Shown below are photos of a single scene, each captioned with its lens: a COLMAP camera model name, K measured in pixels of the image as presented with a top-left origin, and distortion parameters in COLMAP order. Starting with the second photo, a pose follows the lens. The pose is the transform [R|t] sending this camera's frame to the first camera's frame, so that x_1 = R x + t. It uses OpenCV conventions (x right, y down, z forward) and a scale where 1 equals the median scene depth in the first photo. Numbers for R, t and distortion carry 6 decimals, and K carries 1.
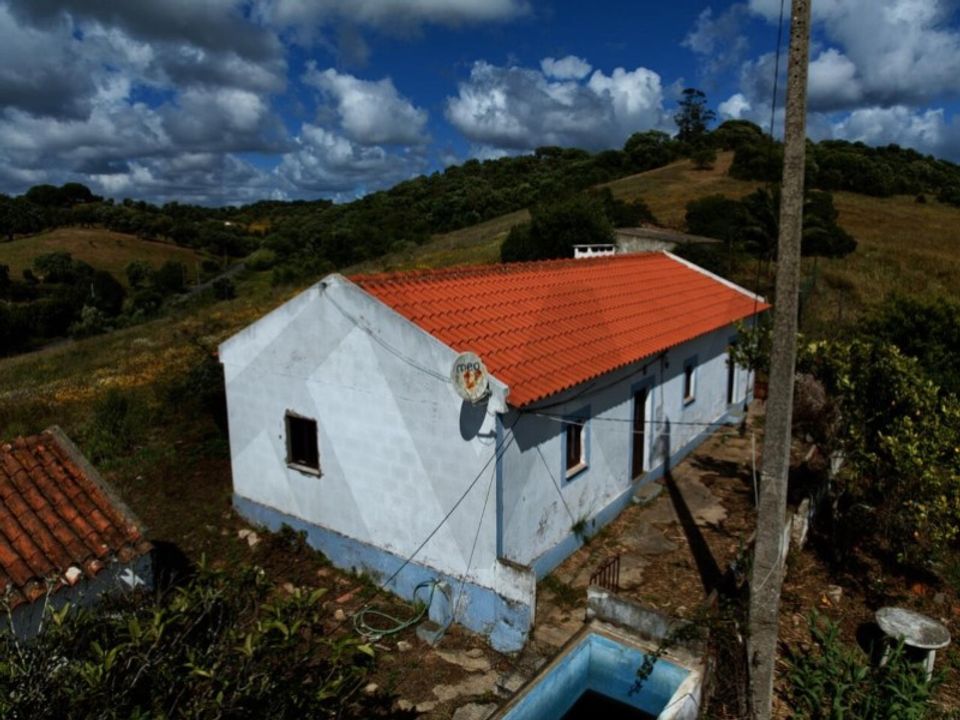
lens RADIAL K [[694.8, 0, 480.0], [0, 694.8, 382.2], [0, 0, 1]] dist [-0.083517, 0.057781]
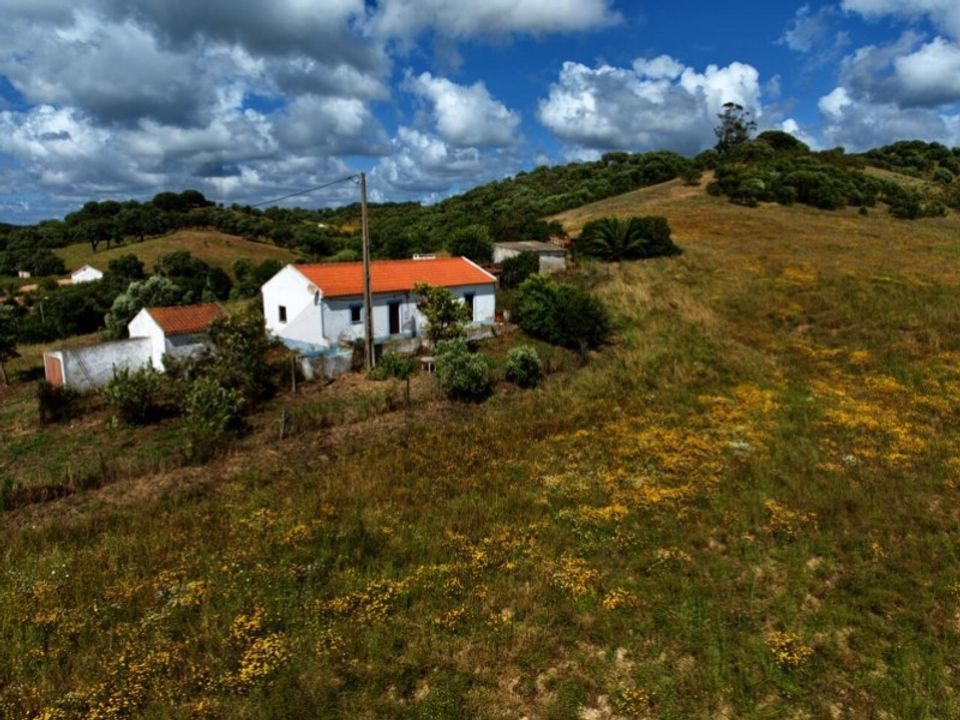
lens RADIAL K [[879.8, 0, 478.4], [0, 879.8, 341.4], [0, 0, 1]] dist [-0.147942, 0.105277]
pose [[0.980887, 0.021130, -0.193429, 0.121878], [-0.036802, 0.996290, -0.077792, 0.041675], [0.191068, 0.083423, 0.978025, -0.240760]]
